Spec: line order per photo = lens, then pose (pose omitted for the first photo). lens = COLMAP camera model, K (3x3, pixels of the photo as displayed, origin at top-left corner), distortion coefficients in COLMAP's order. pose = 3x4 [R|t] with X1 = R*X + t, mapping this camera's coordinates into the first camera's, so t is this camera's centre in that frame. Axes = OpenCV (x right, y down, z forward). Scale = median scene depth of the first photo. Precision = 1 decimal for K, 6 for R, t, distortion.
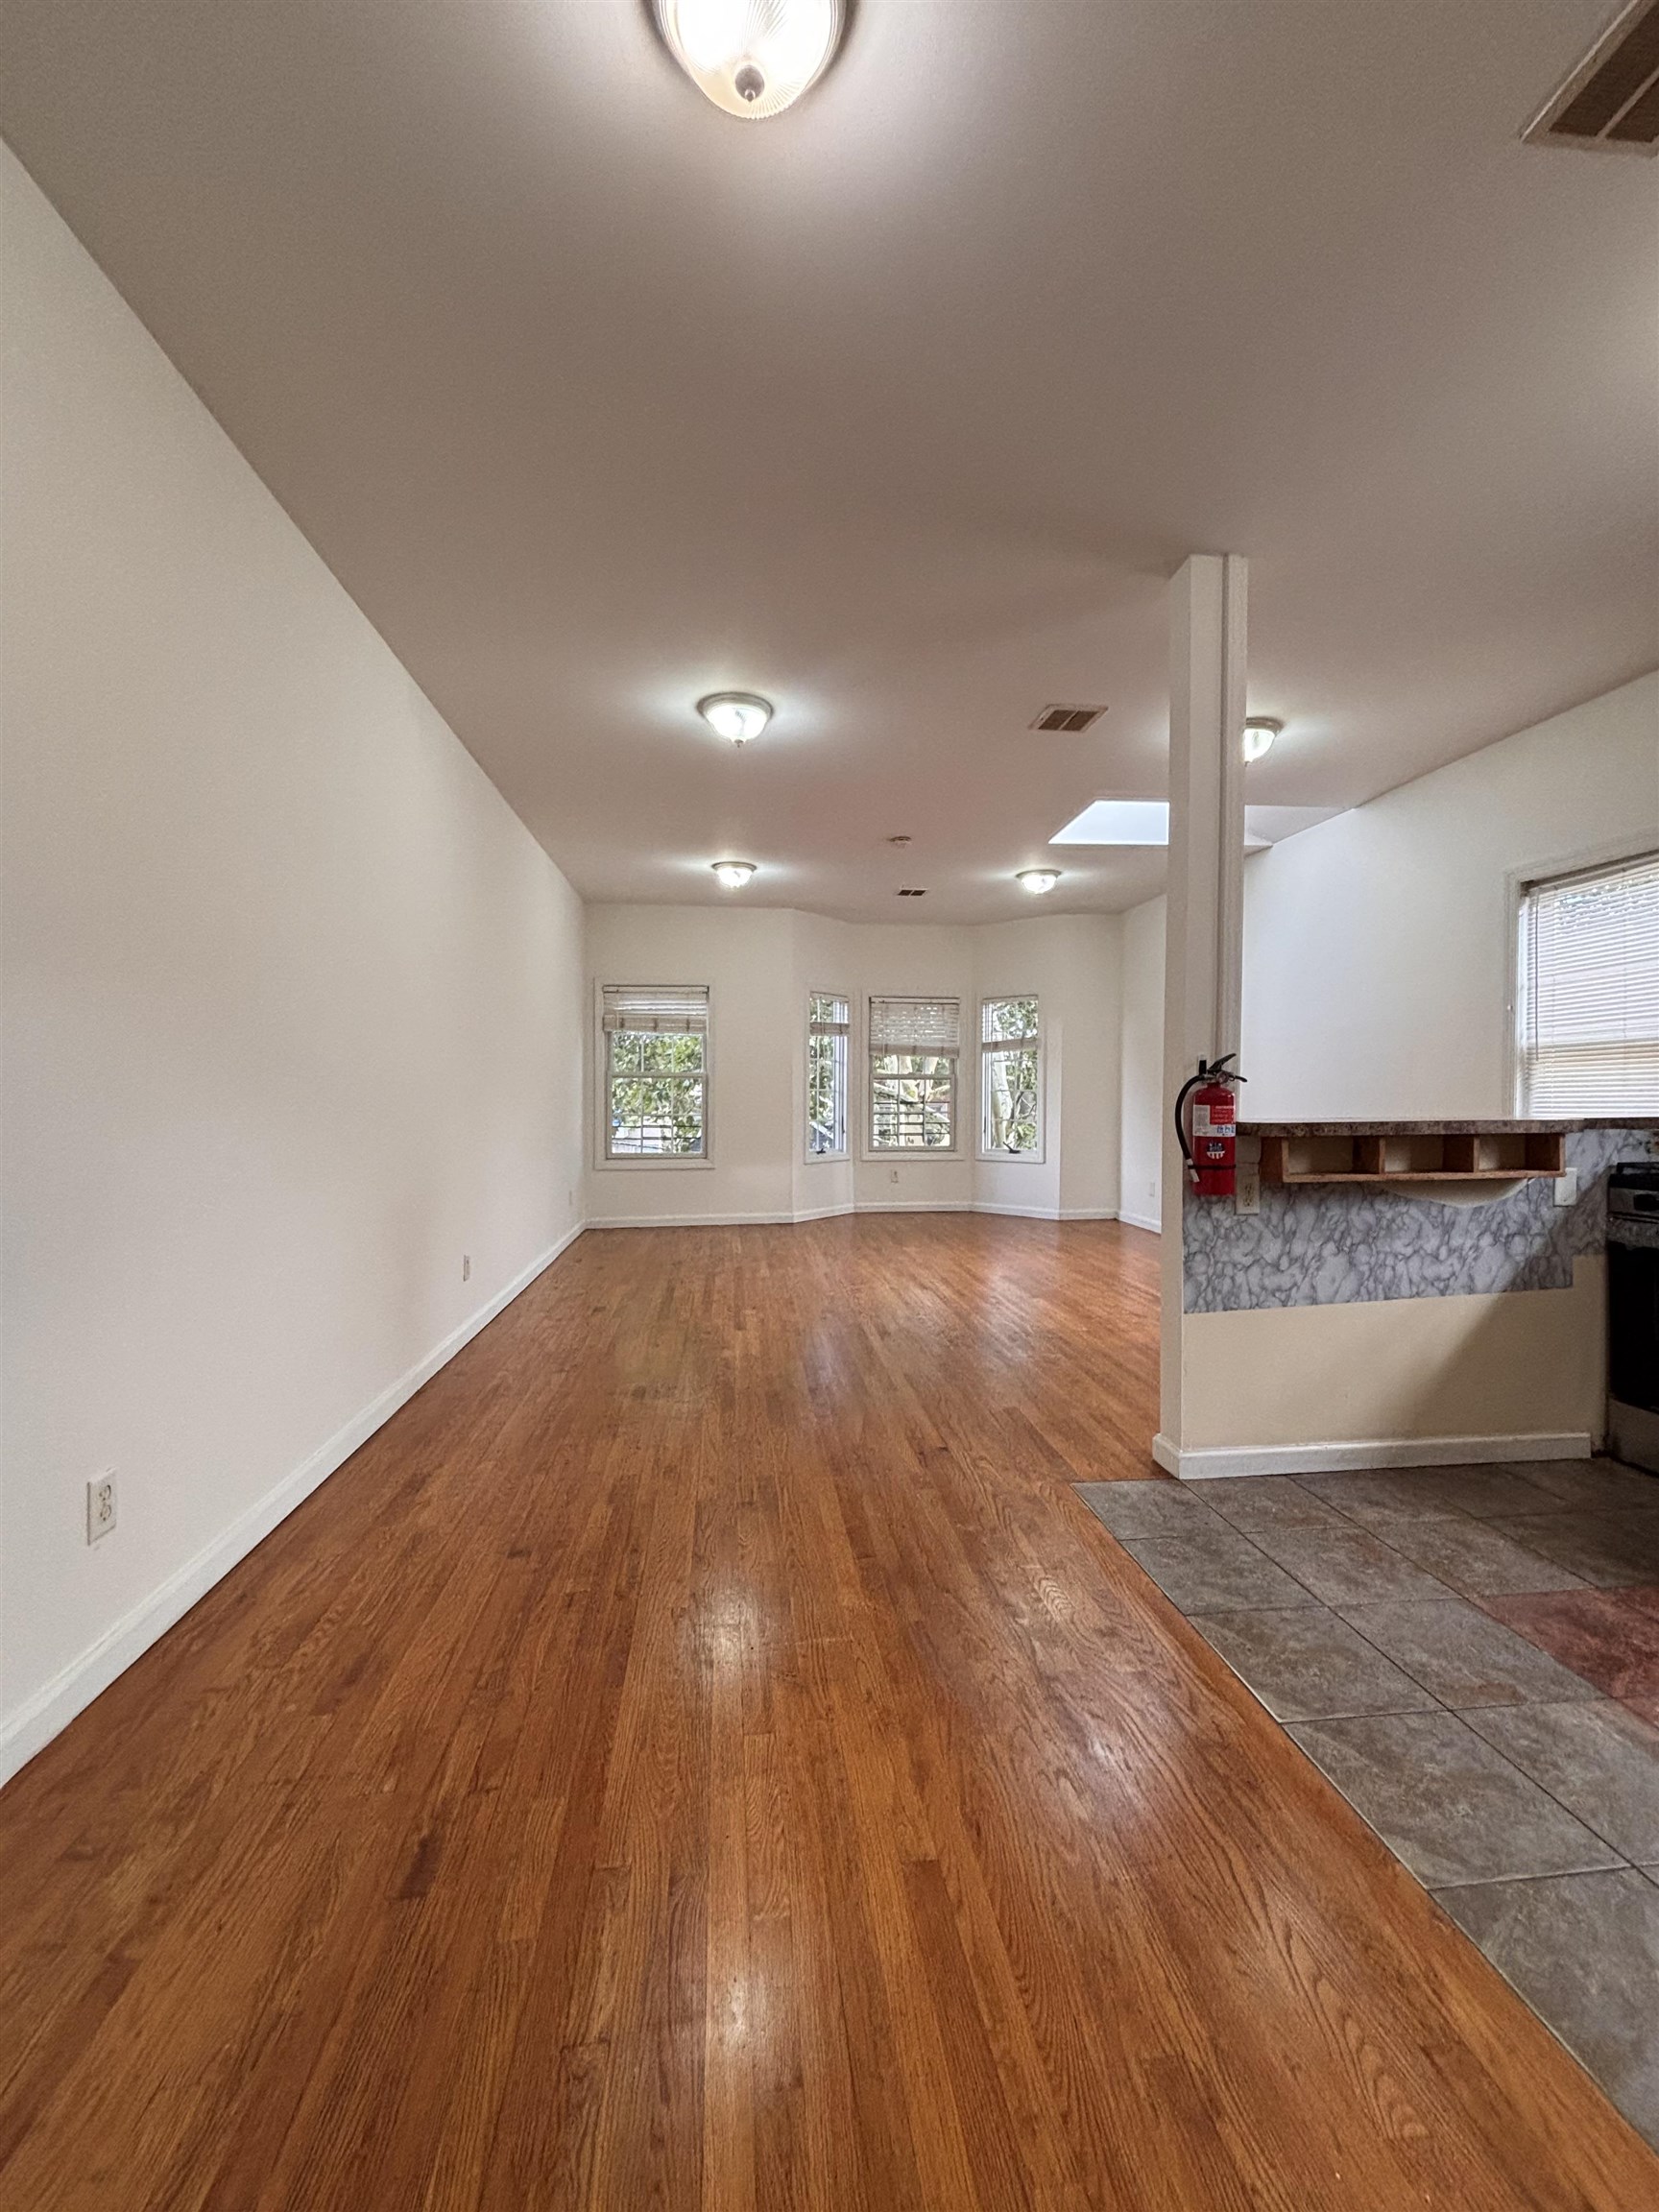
lens RADIAL K [[884.0, 0, 834.7], [0, 884.0, 1111.8], [0, 0, 1]] dist [-0.000674, 0.000016]
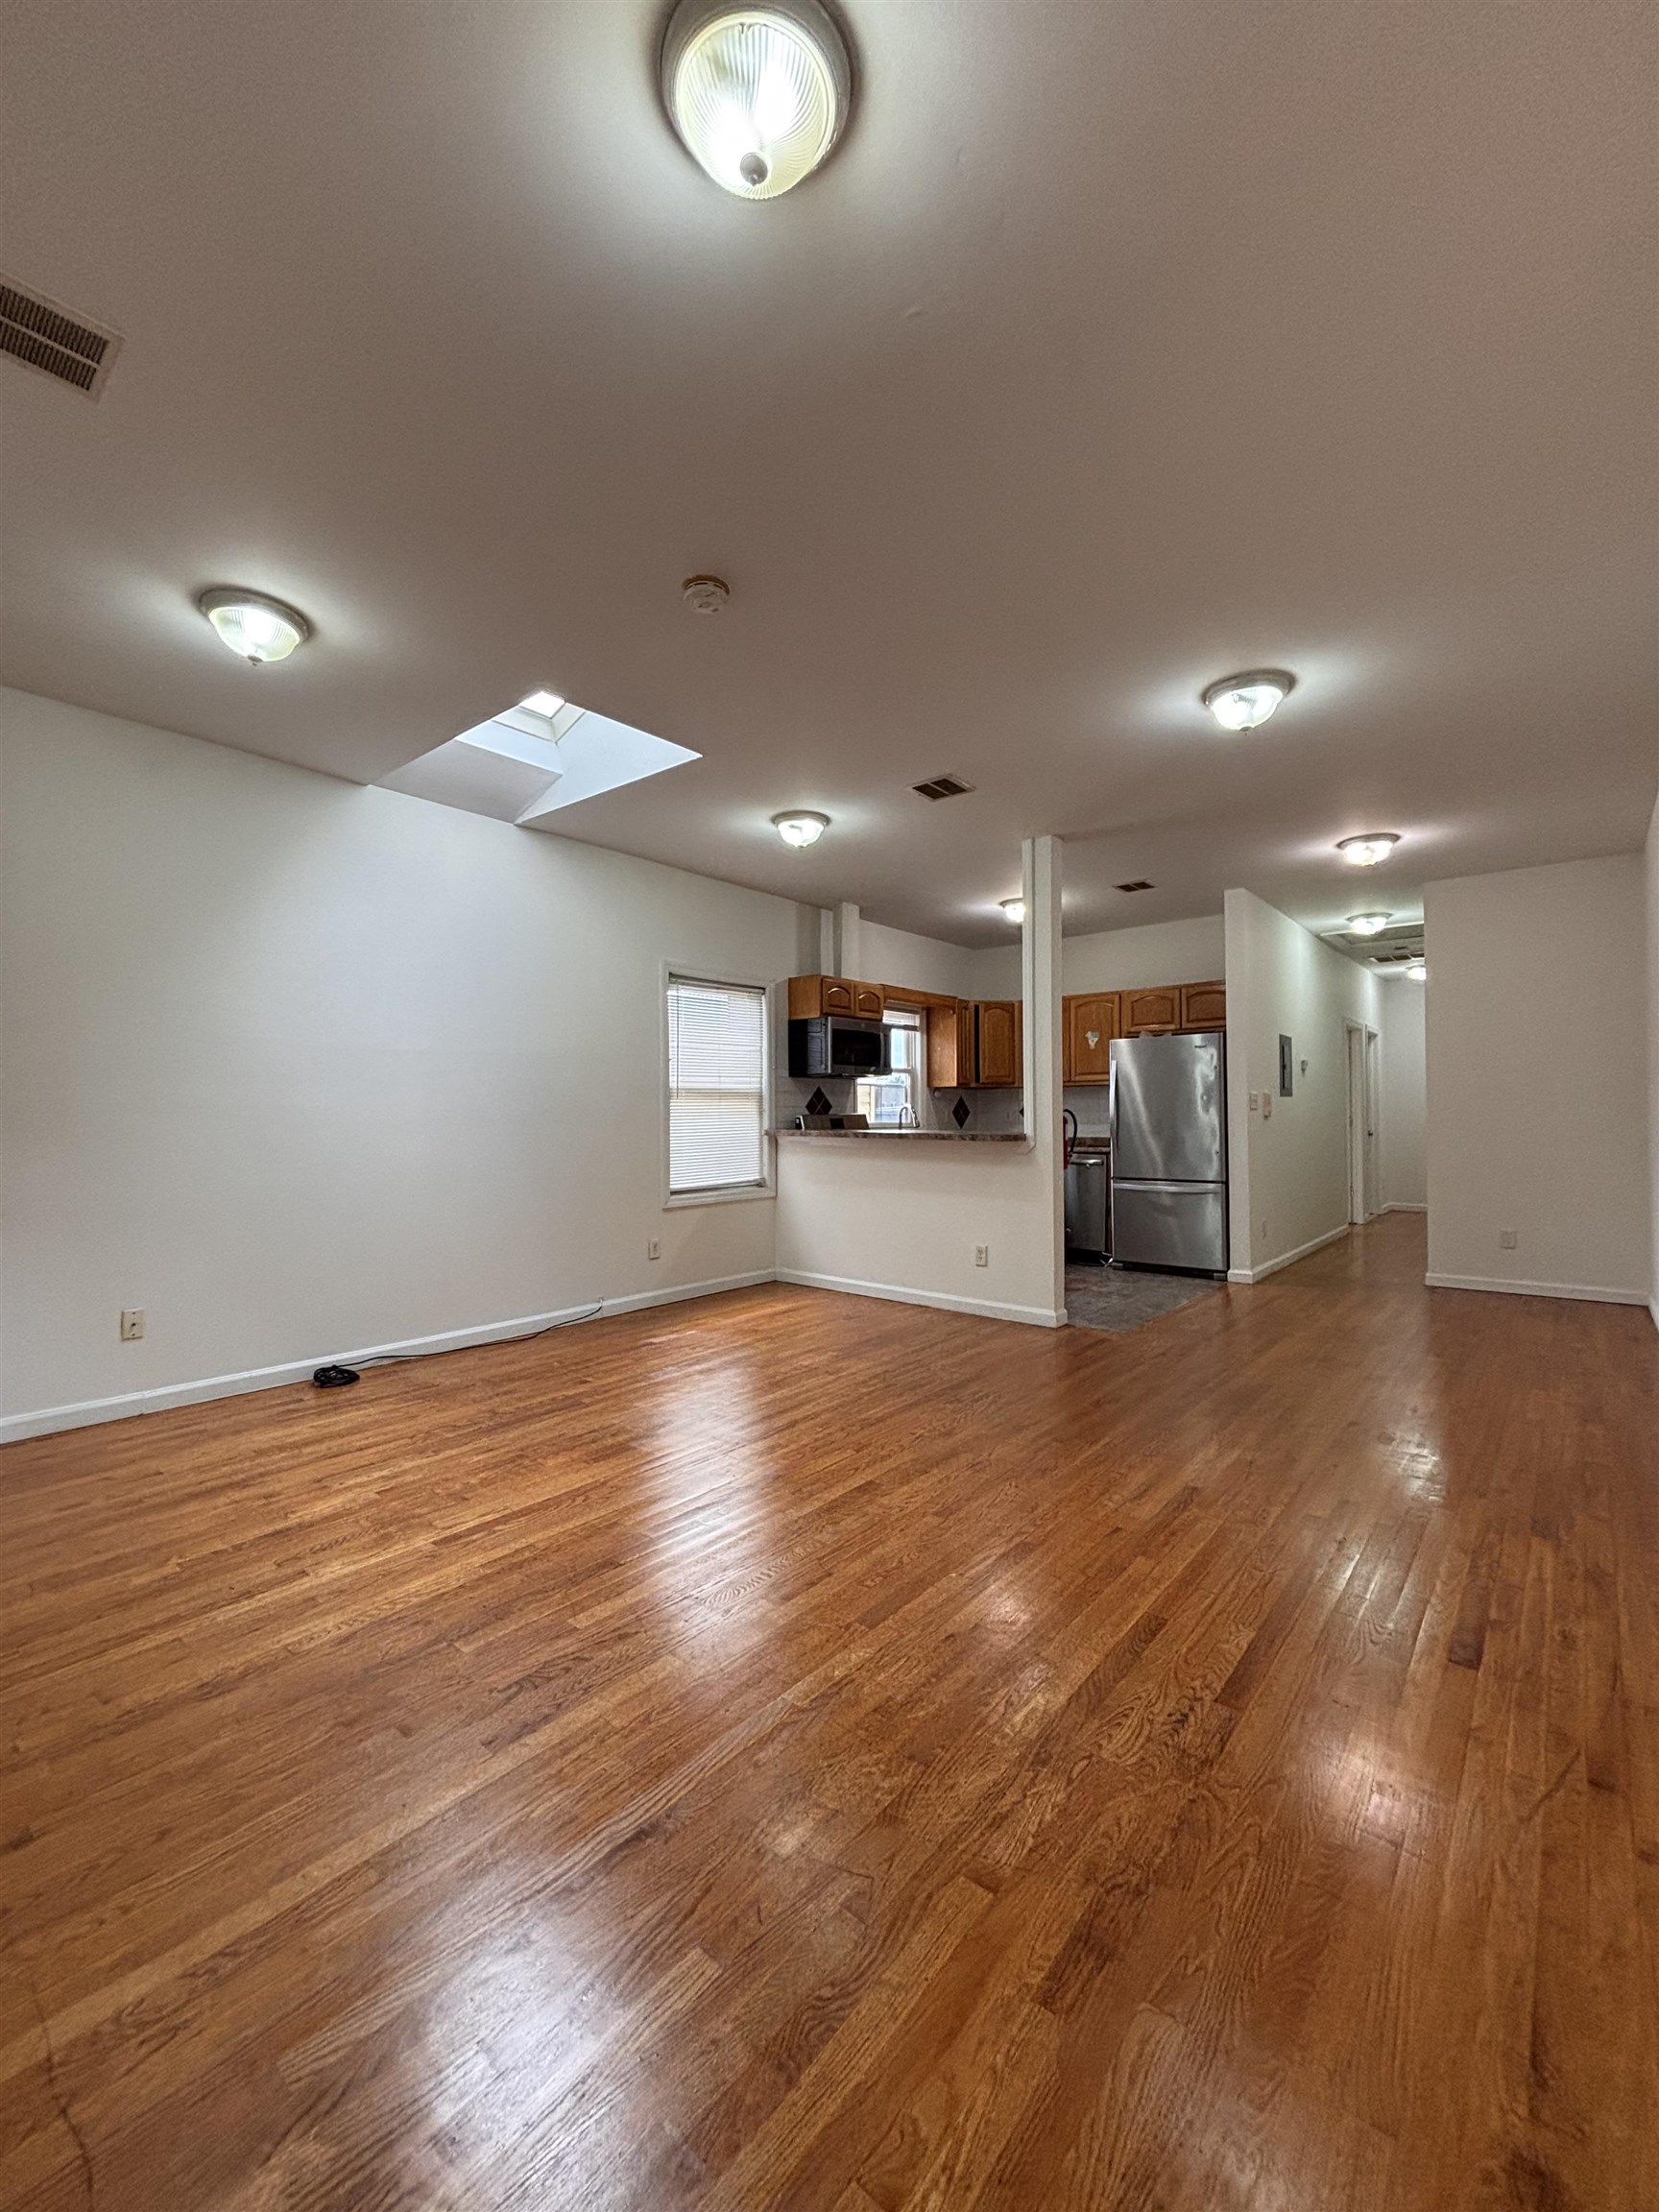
lens RADIAL K [[884.0, 0, 834.7], [0, 884.0, 1111.8], [0, 0, 1]] dist [-0.000674, 0.000016]
pose [[-0.690093, 0.009332, 0.723661, -0.689132], [0.020453, 0.999769, 0.006611, -0.062814], [-0.723432, 0.019363, -0.690124, 2.849185]]
